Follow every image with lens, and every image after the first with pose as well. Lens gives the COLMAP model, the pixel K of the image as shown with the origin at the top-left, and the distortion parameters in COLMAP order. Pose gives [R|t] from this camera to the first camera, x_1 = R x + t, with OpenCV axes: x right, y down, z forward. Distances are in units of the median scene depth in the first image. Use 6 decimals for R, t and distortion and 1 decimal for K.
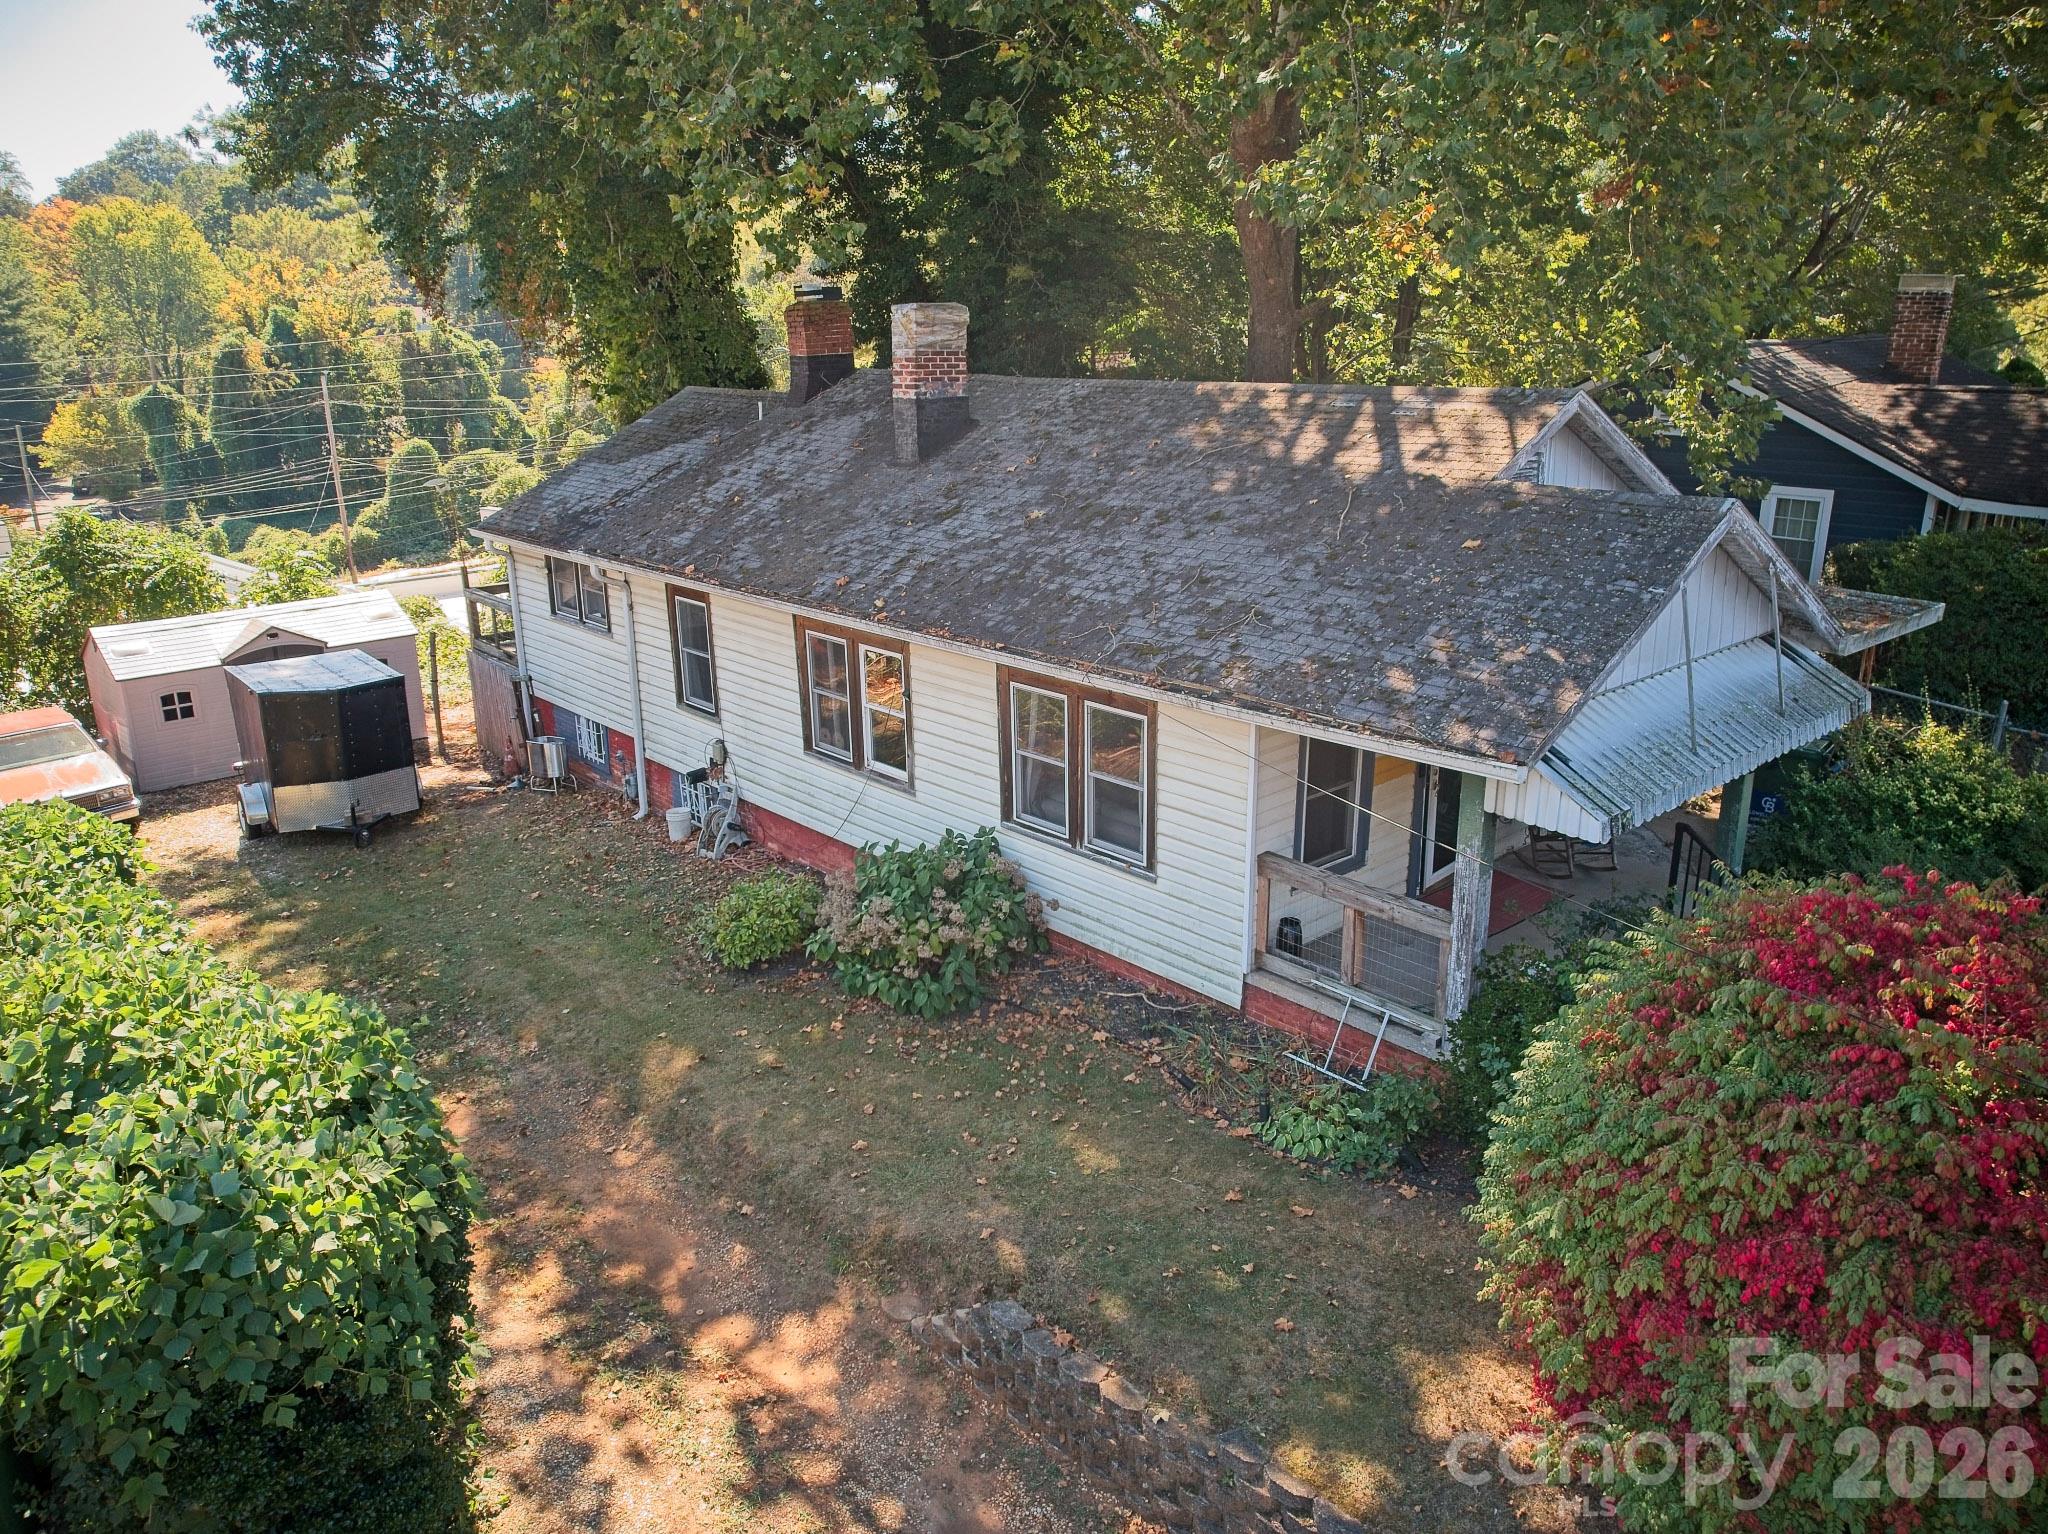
lens RADIAL K [[1477.5, 0, 1028.9], [0, 1477.5, 773.1], [0, 0, 1]] dist [-0.081959, 0.080196]
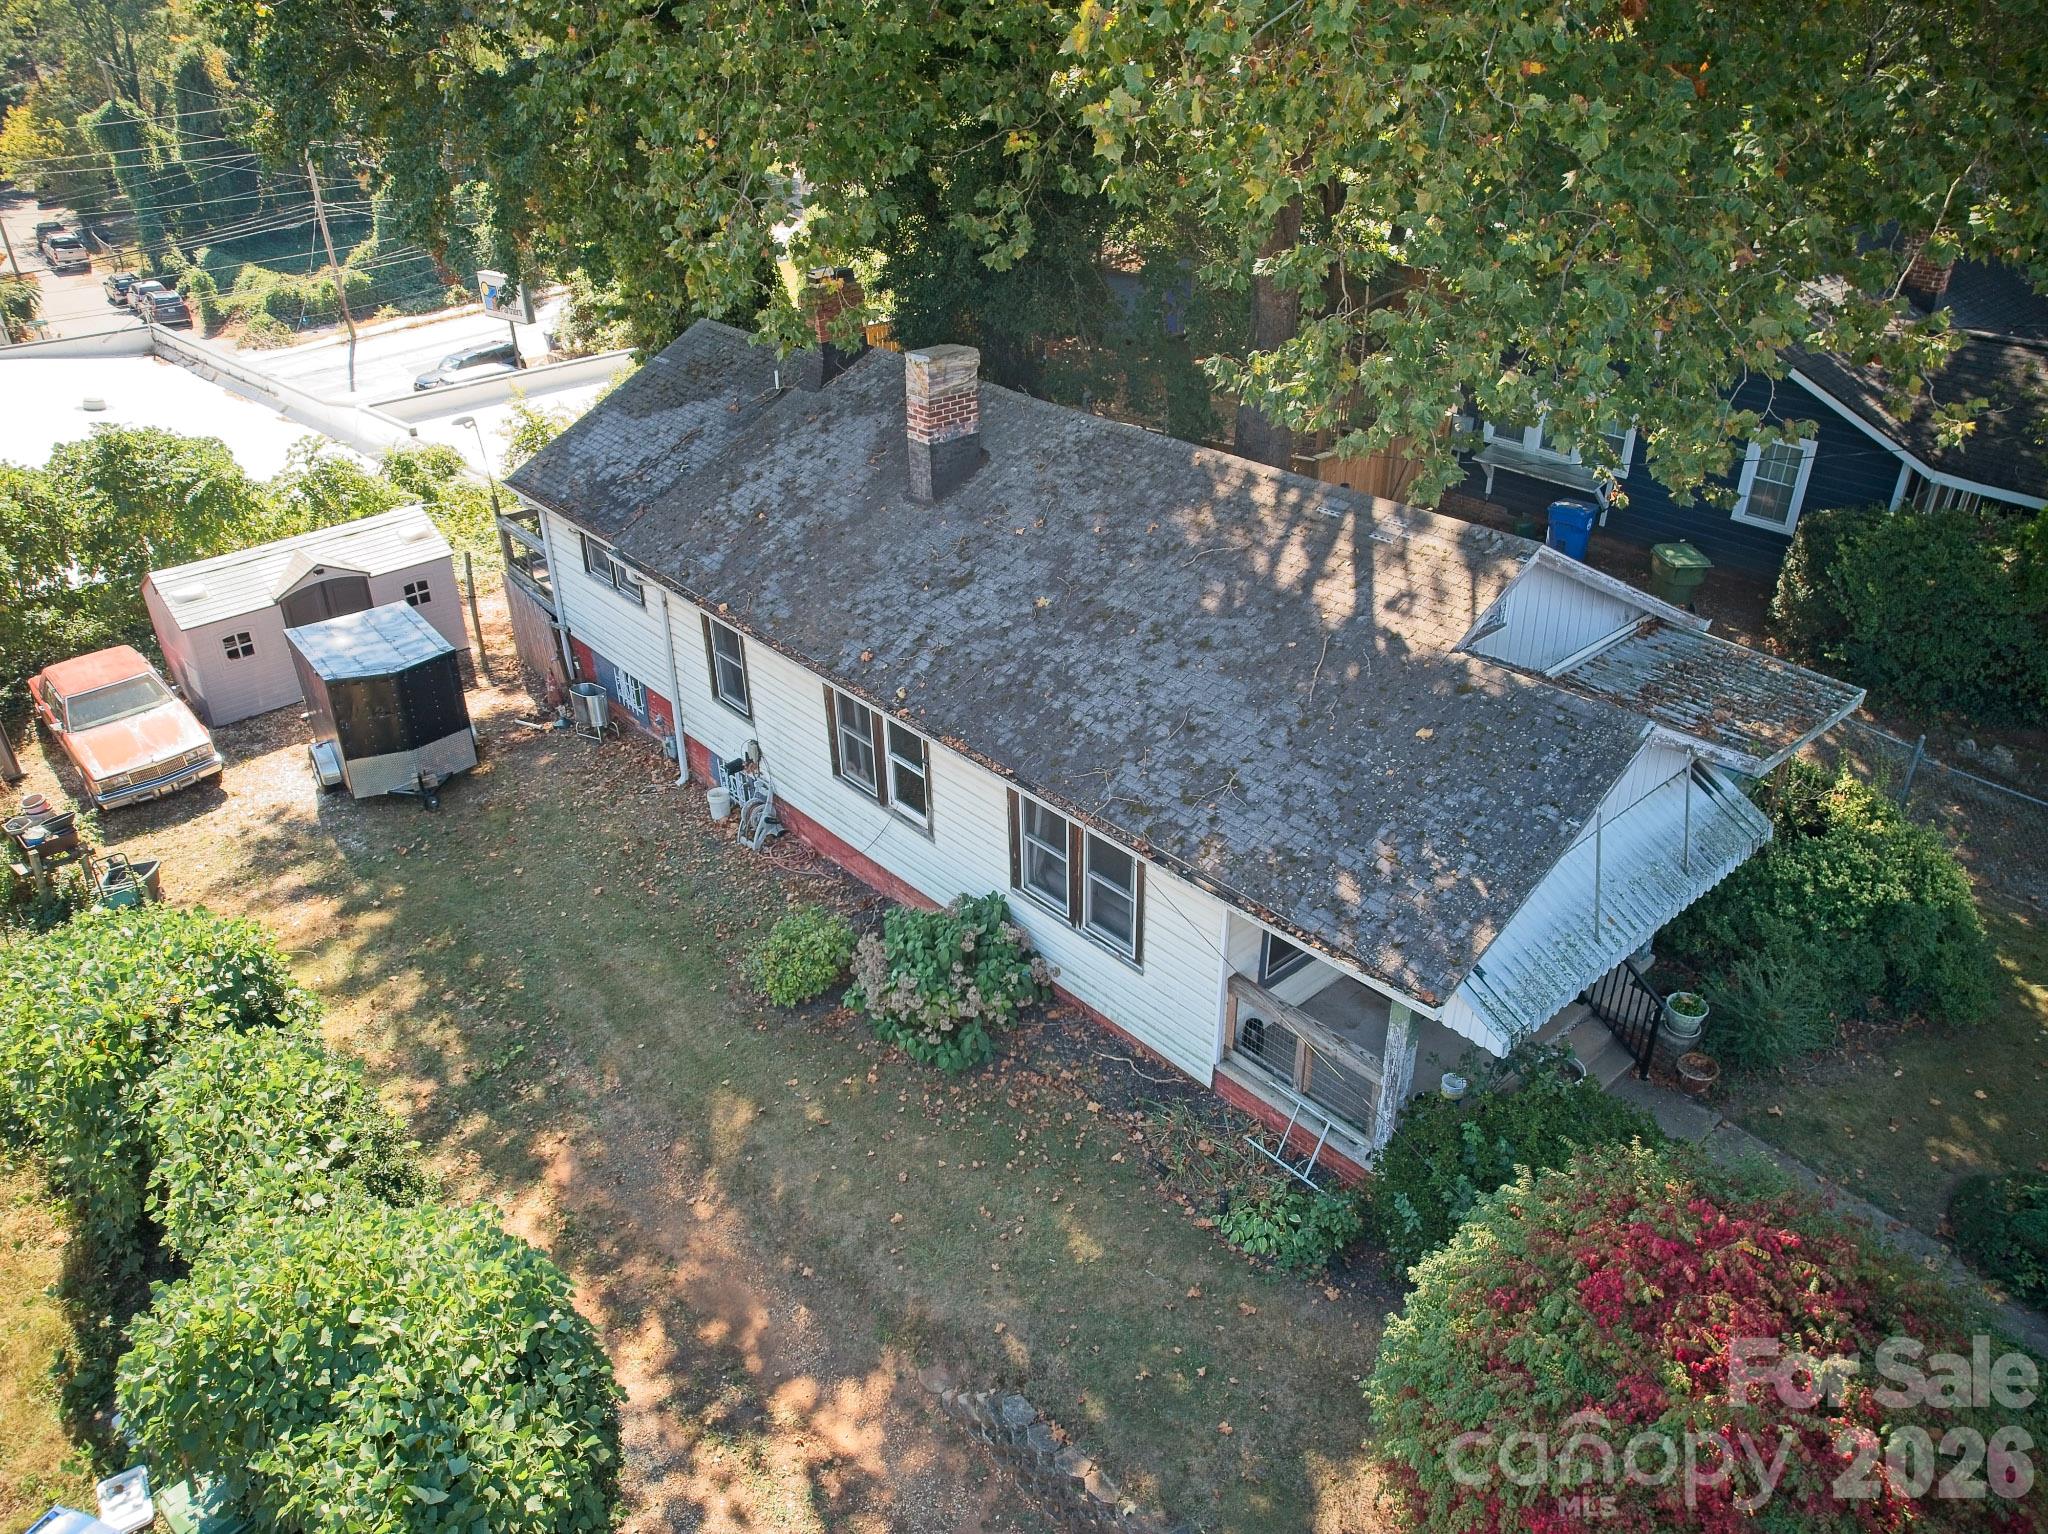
lens RADIAL K [[1477.5, 0, 1028.9], [0, 1477.5, 773.1], [0, 0, 1]] dist [-0.081959, 0.080196]
pose [[0.999979, 0.003681, -0.005295, 0.001128], [-0.002468, 0.976993, 0.213259, -0.311155], [0.005958, -0.213242, 0.976981, -0.103631]]
